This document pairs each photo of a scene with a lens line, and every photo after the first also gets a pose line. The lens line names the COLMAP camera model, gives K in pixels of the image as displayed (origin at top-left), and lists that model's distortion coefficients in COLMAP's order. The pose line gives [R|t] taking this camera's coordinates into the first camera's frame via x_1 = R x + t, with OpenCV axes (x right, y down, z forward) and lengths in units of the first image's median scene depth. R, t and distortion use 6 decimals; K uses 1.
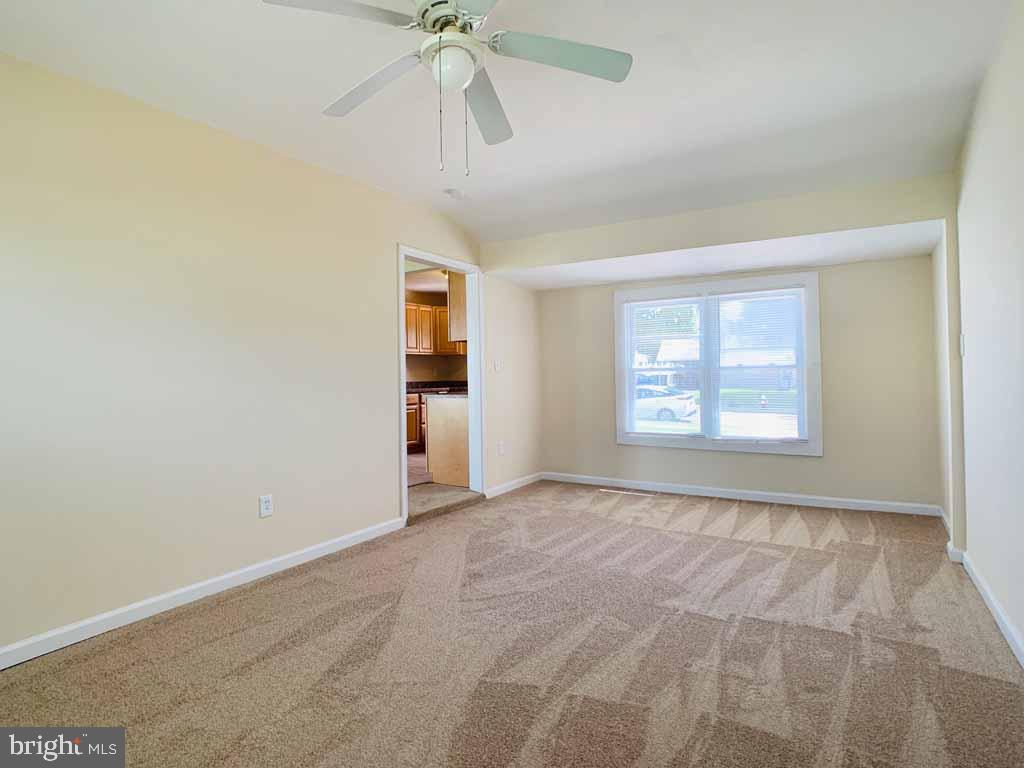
lens RADIAL K [[534.9, 0, 506.9], [0, 534.9, 374.1], [0, 0, 1]] dist [-0.059028, 0.027853]
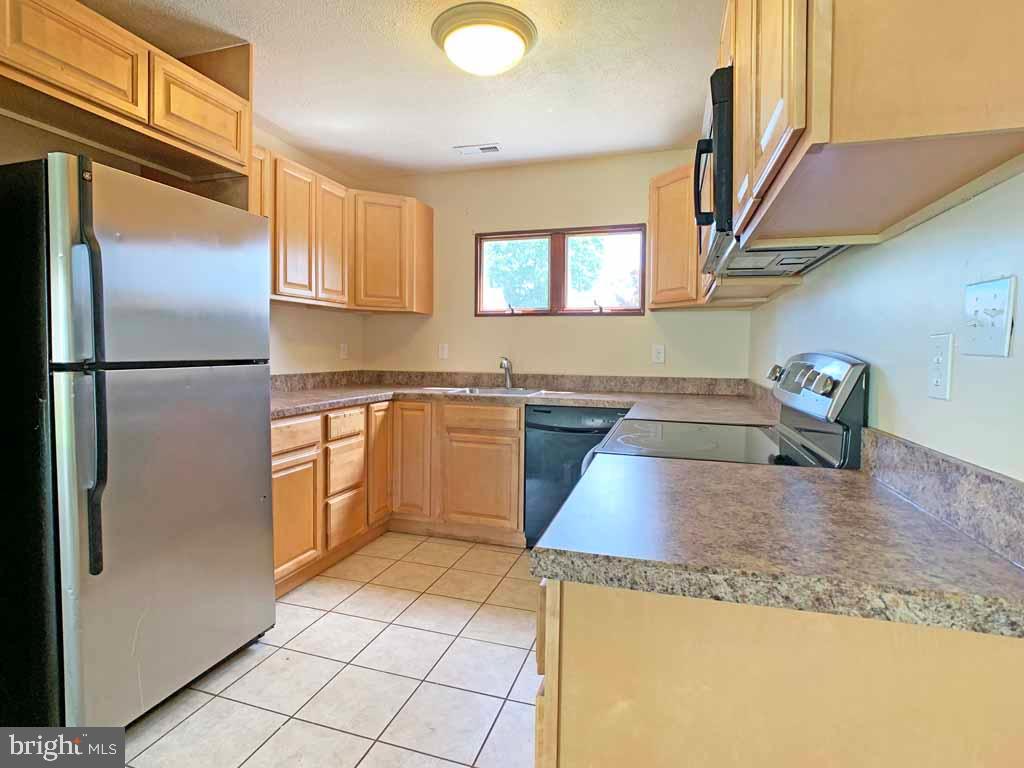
lens RADIAL K [[534.9, 0, 506.9], [0, 534.9, 374.1], [0, 0, 1]] dist [-0.059028, 0.027853]
pose [[0.965847, 0.015083, 0.258674, -0.138122], [-0.024907, 0.999086, 0.034743, -0.003550], [-0.257913, -0.040000, 0.965340, 0.636825]]
